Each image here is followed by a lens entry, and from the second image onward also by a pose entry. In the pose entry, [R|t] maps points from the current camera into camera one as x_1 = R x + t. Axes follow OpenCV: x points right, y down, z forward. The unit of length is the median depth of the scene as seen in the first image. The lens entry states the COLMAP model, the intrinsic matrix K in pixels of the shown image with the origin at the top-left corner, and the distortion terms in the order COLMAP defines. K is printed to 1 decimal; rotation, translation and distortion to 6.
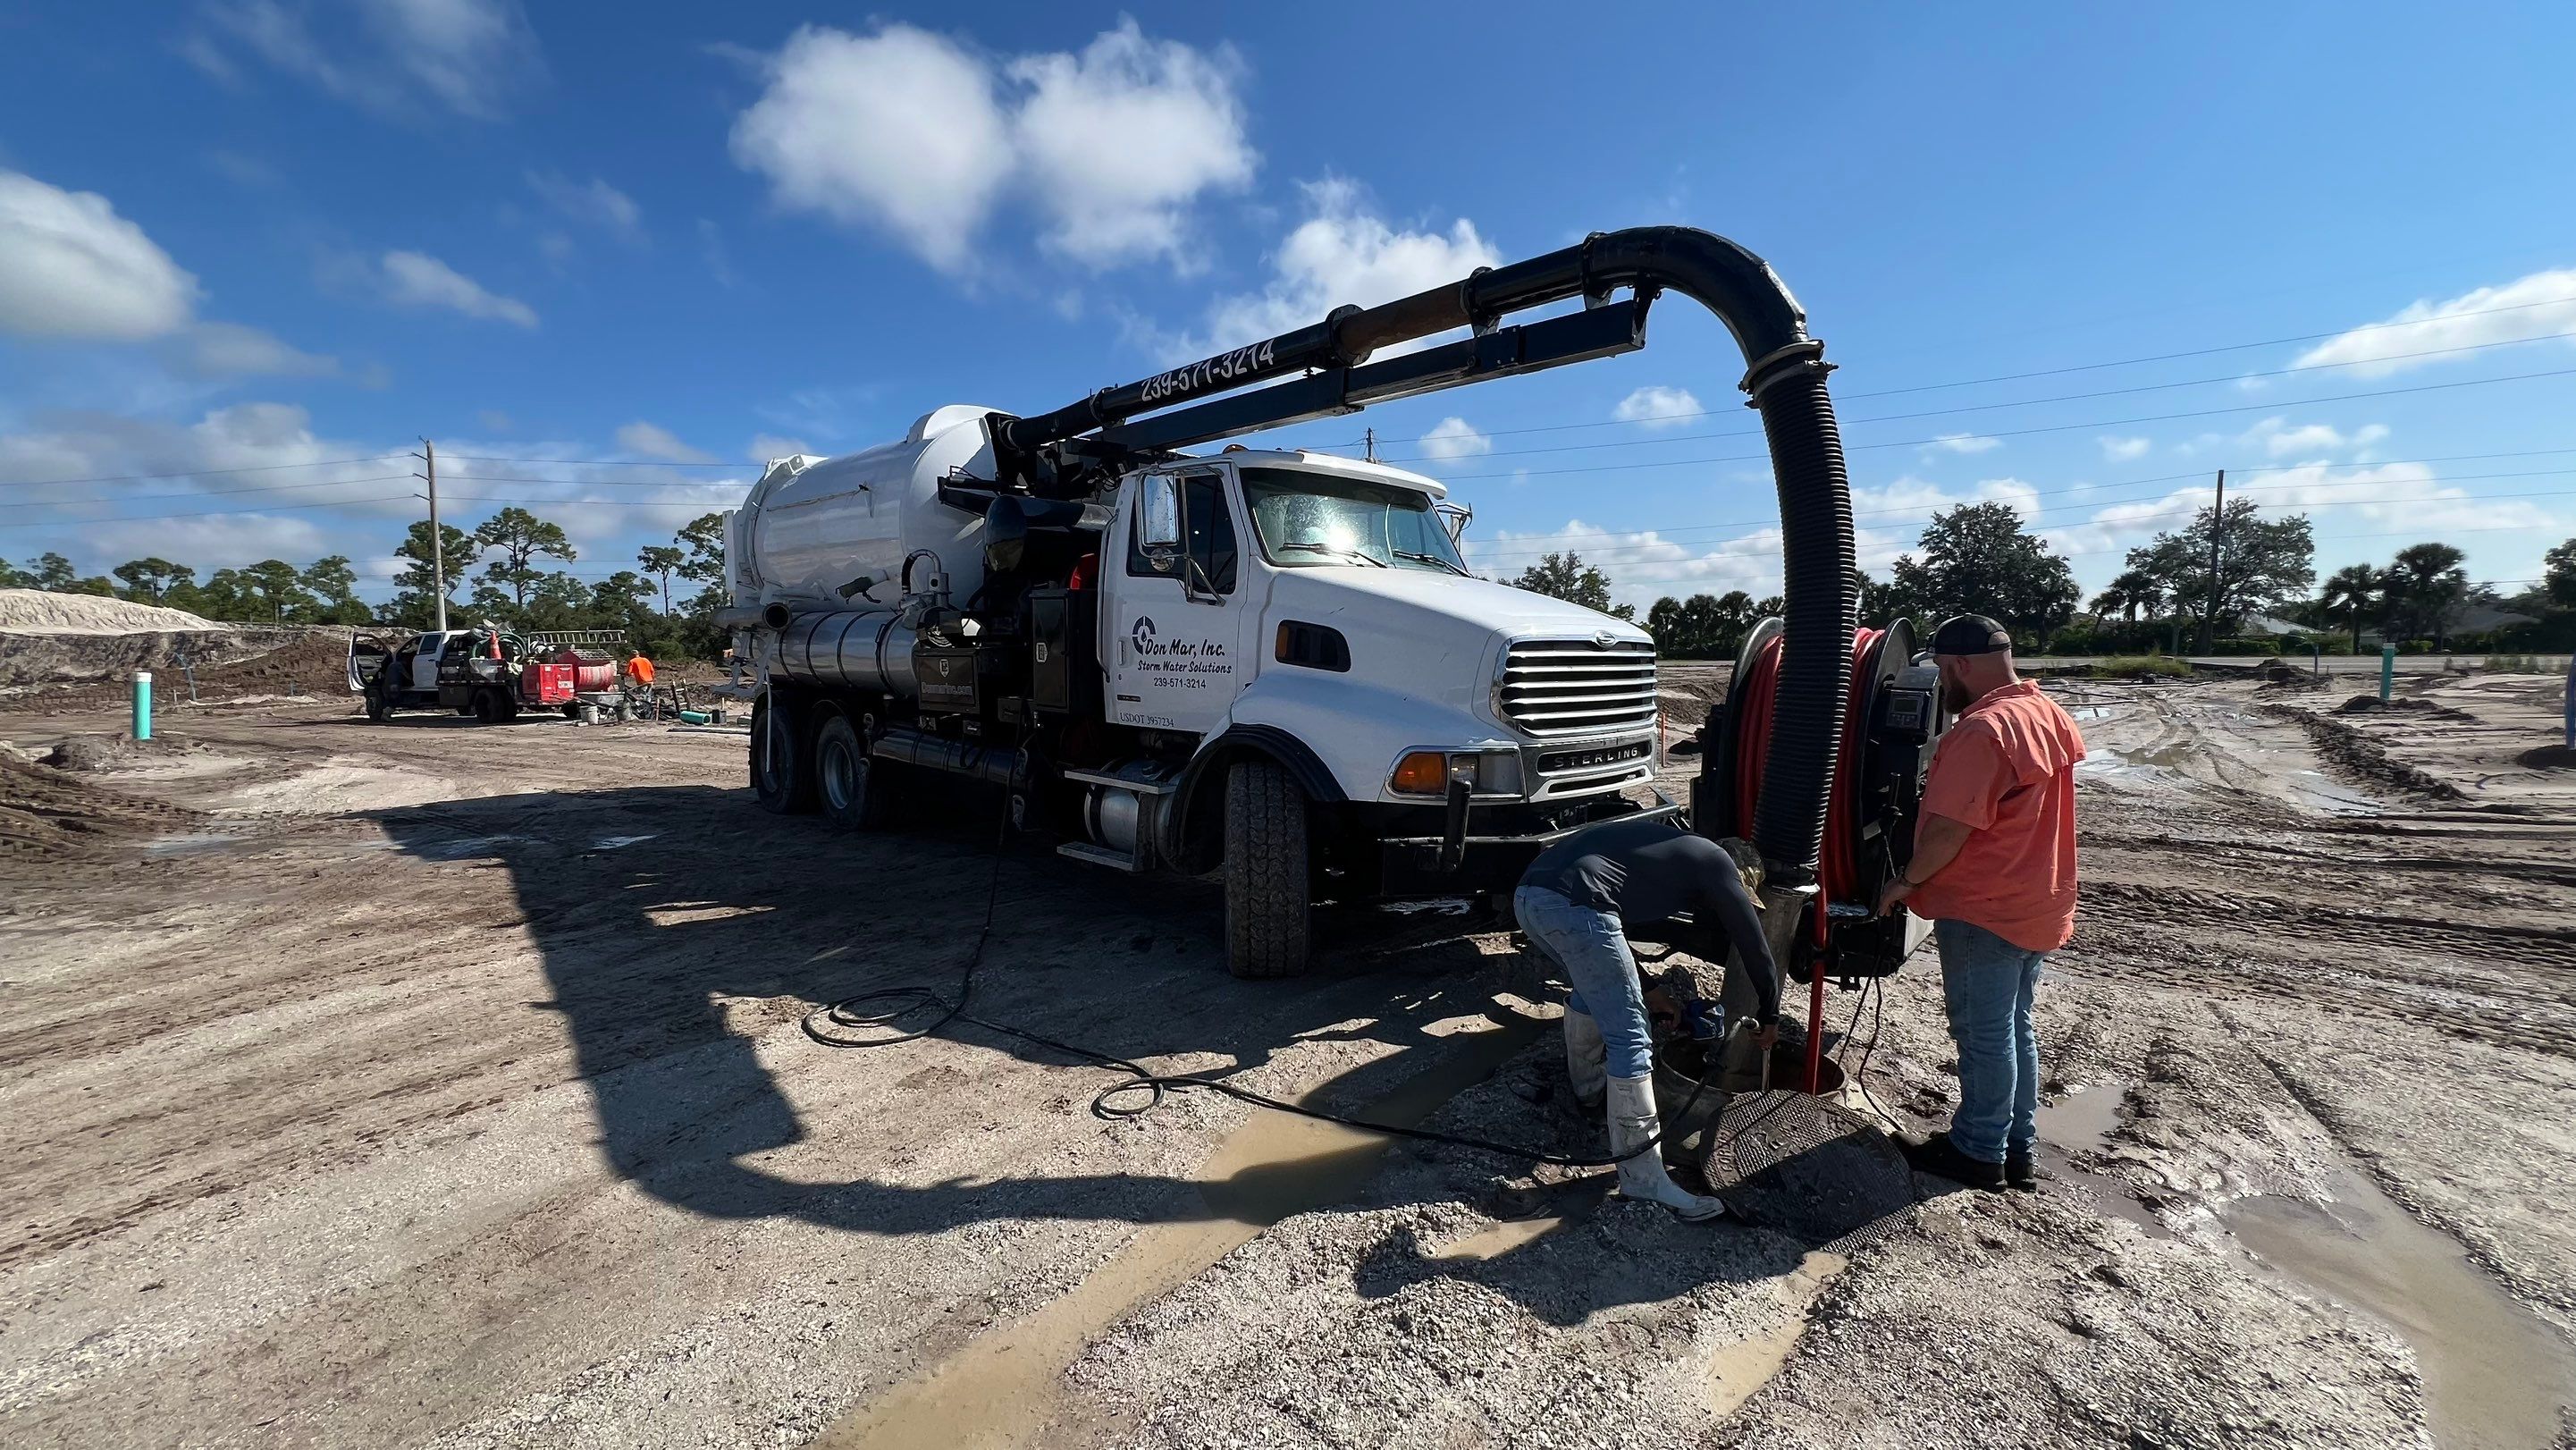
lens RADIAL K [[998.9, 0, 1283.7], [0, 998.9, 715.9], [0, 0, 1]] dist [-0.011234, 0.000020]
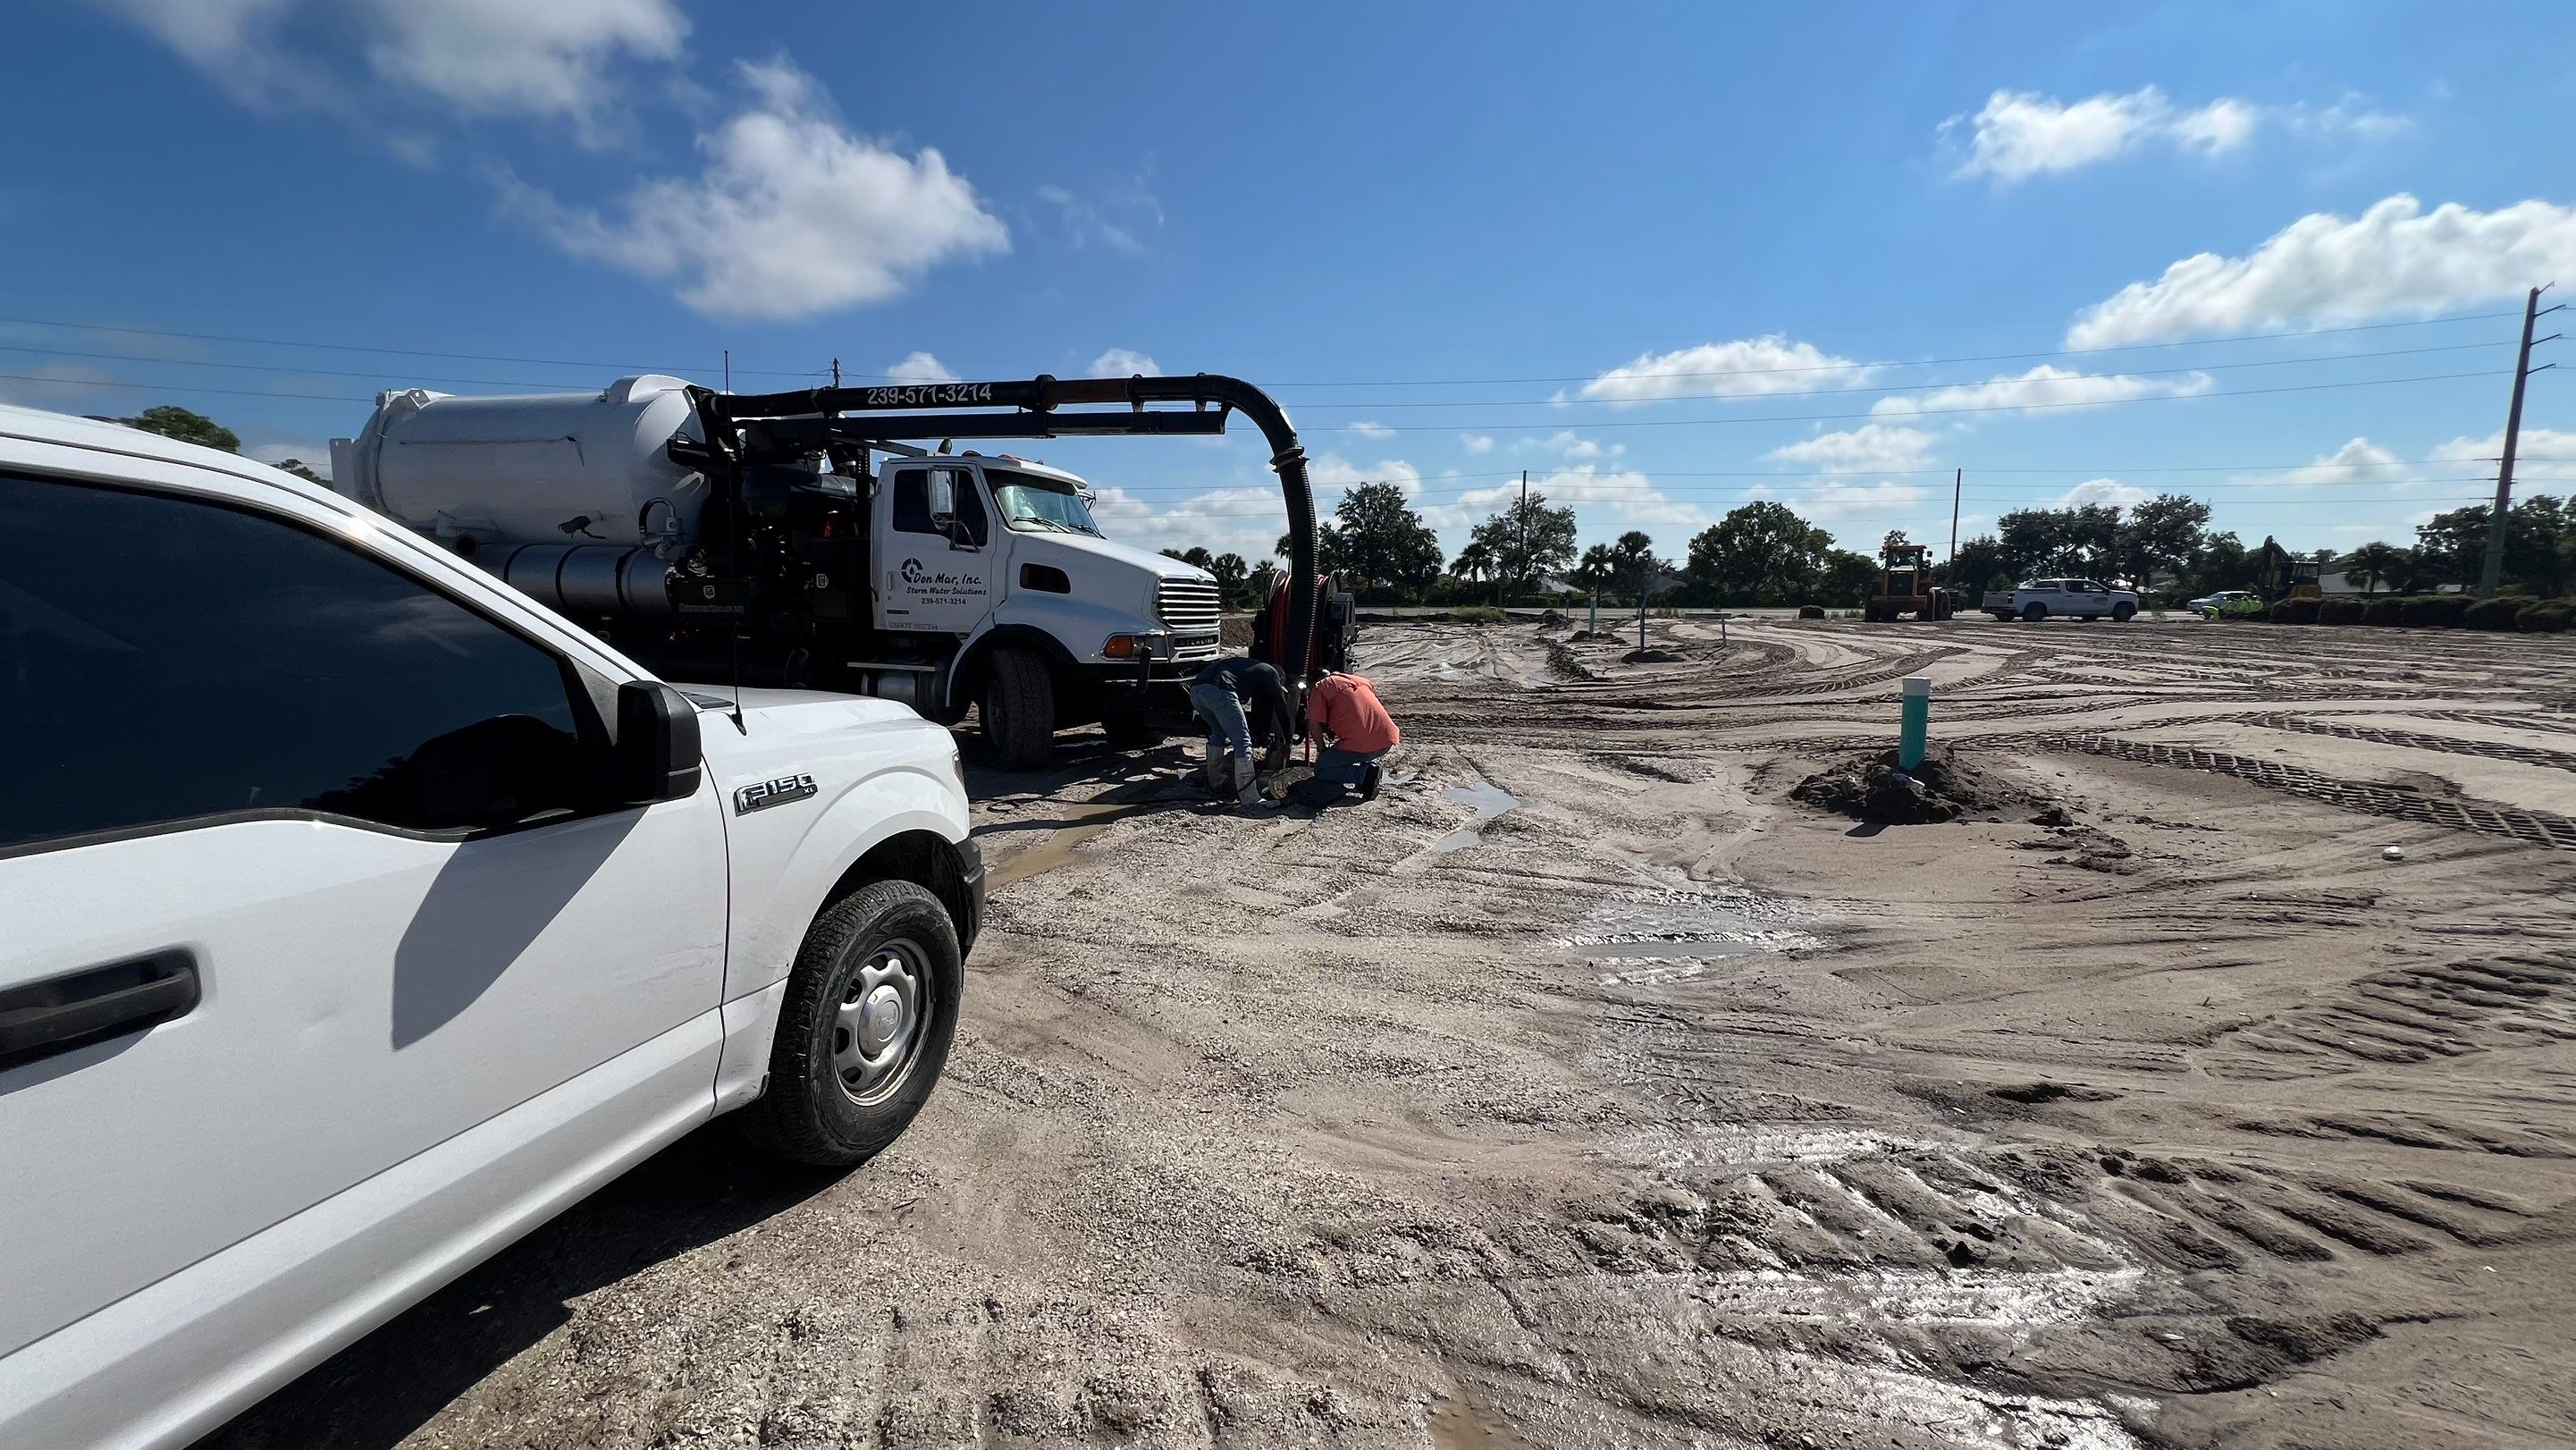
lens RADIAL K [[998.9, 0, 1283.7], [0, 998.9, 715.9], [0, 0, 1]] dist [-0.011234, 0.000020]
pose [[0.870504, -0.045182, 0.490083, -0.130181], [0.020245, 0.998222, 0.056068, 0.021915], [-0.491745, -0.038886, 0.869871, -0.199887]]
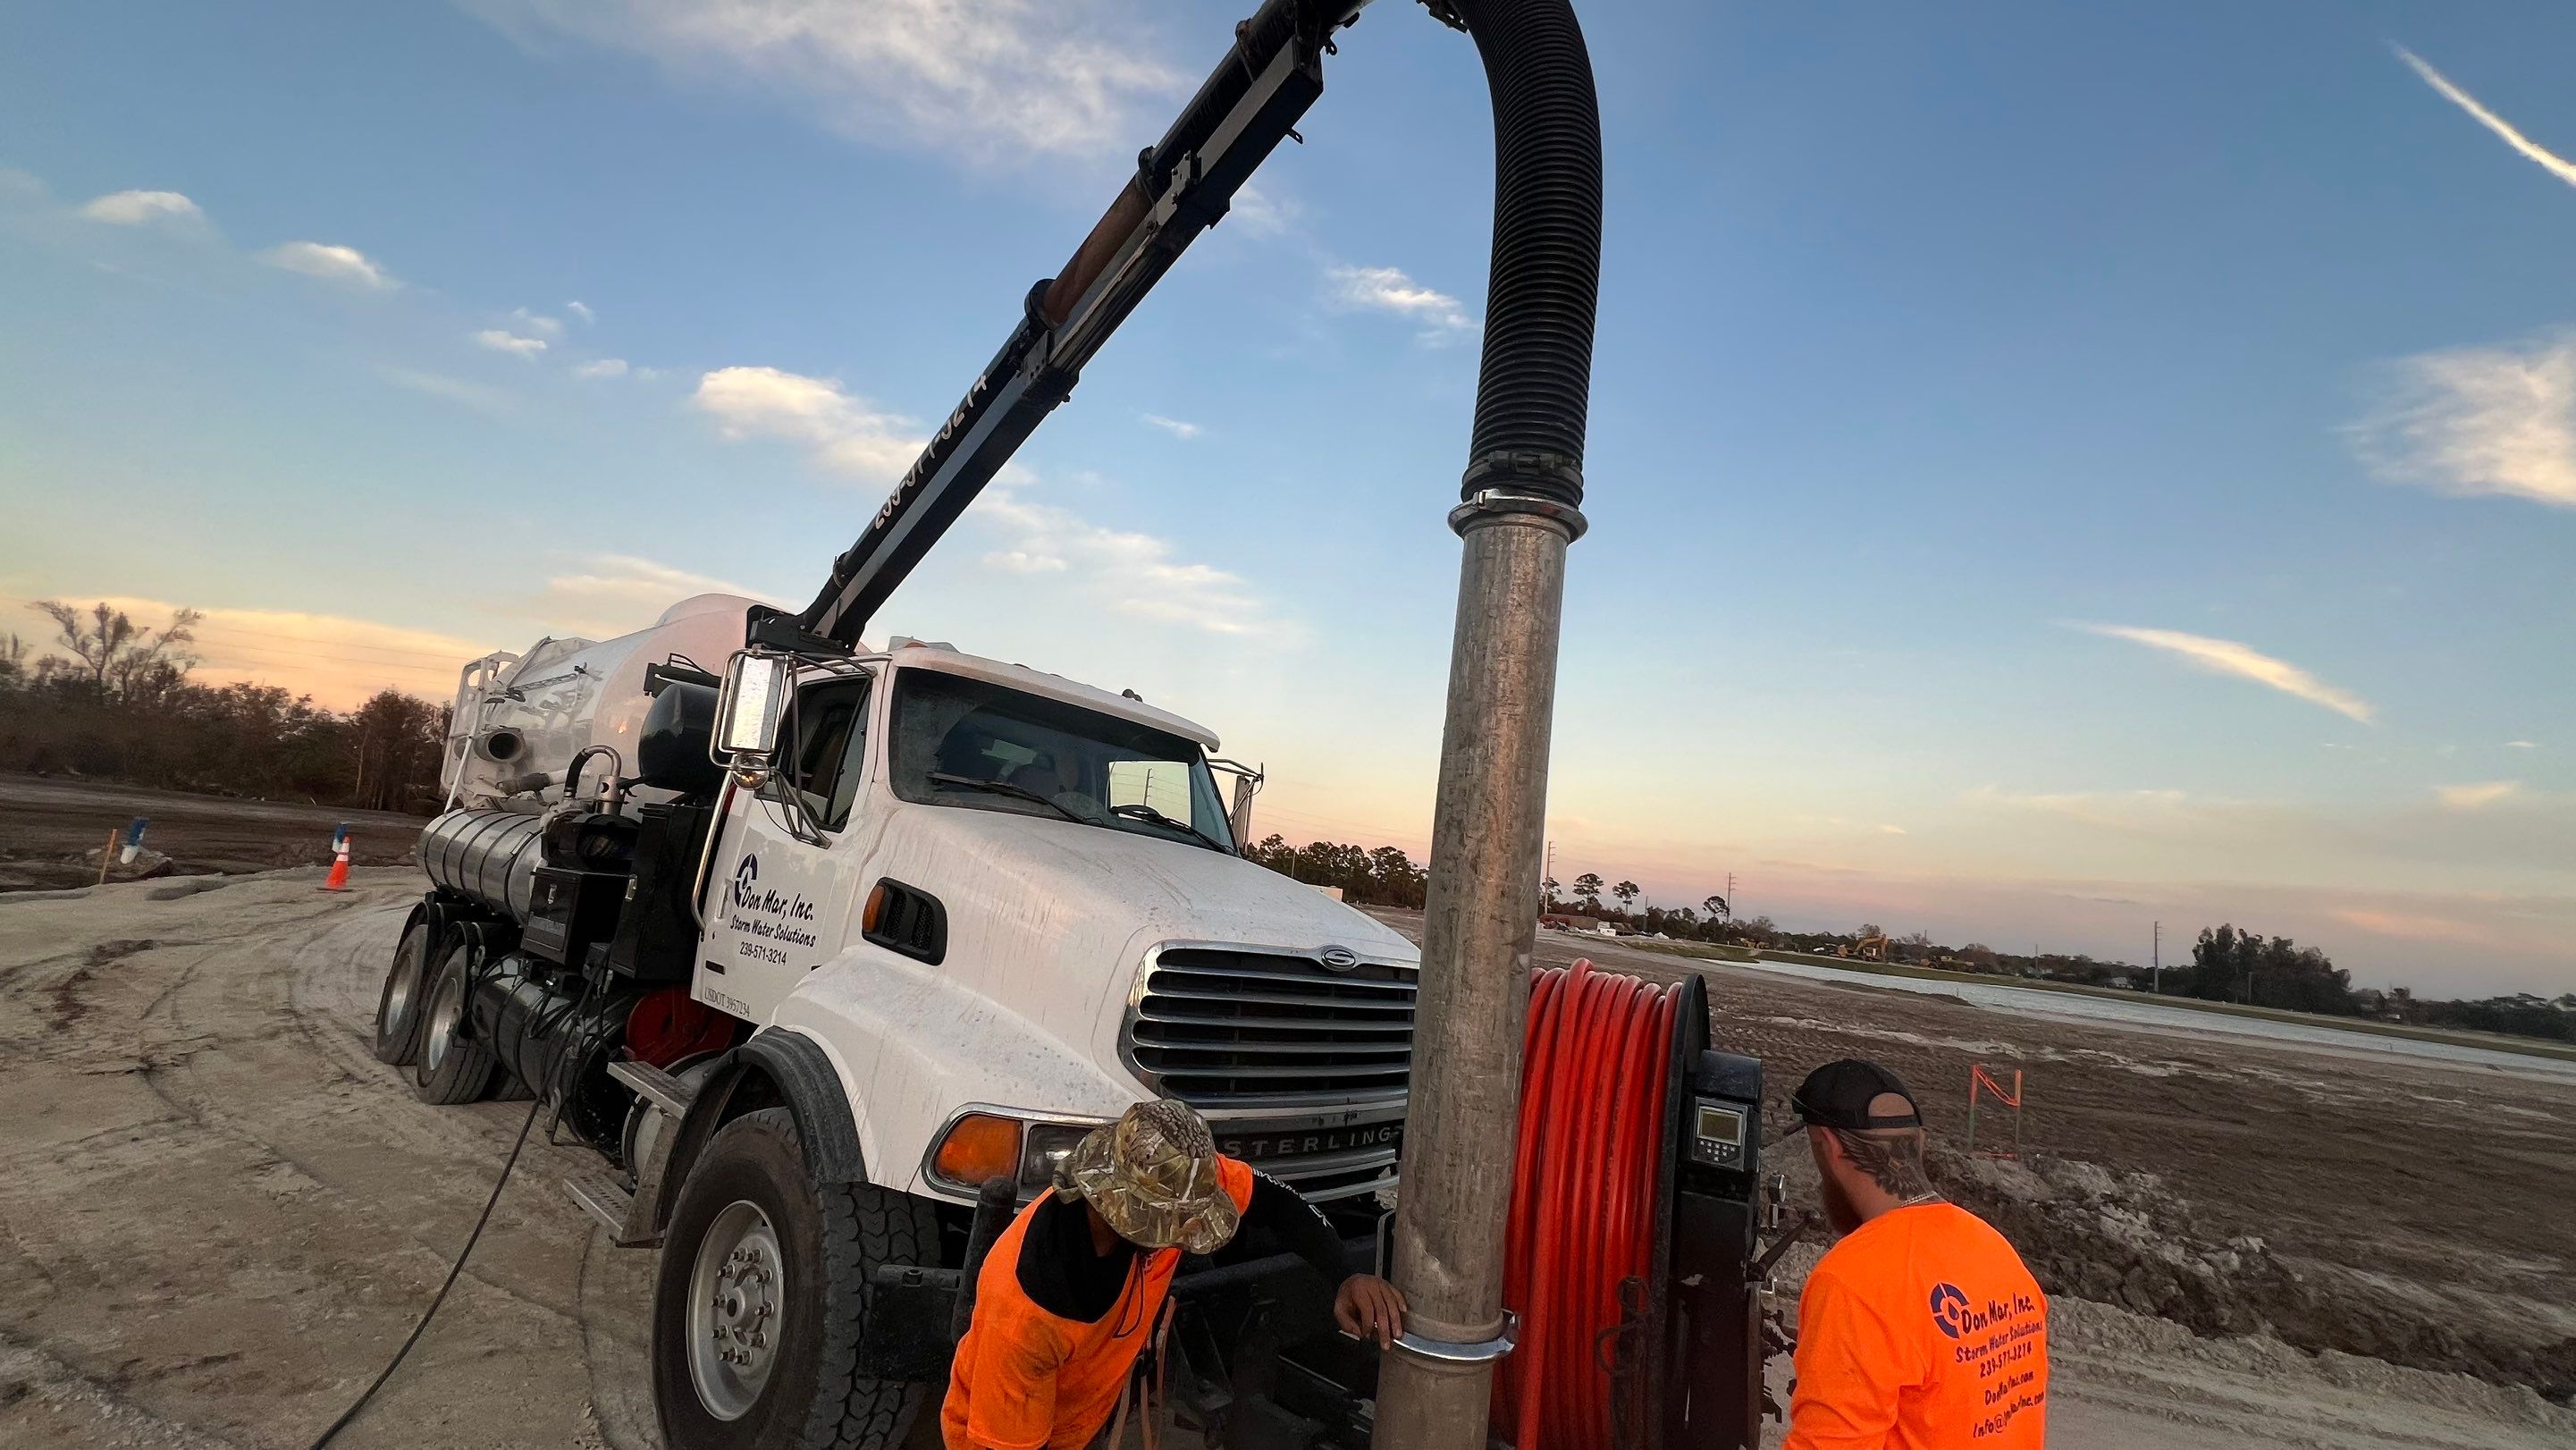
lens RADIAL K [[998.9, 0, 1283.7], [0, 998.9, 715.9], [0, 0, 1]] dist [-0.011234, 0.000020]
pose [[0.992328, 0.120842, 0.026111, 0.067913], [-0.108623, 0.953062, -0.282621, -0.010641], [-0.059038, 0.277616, 0.958876, 0.083518]]
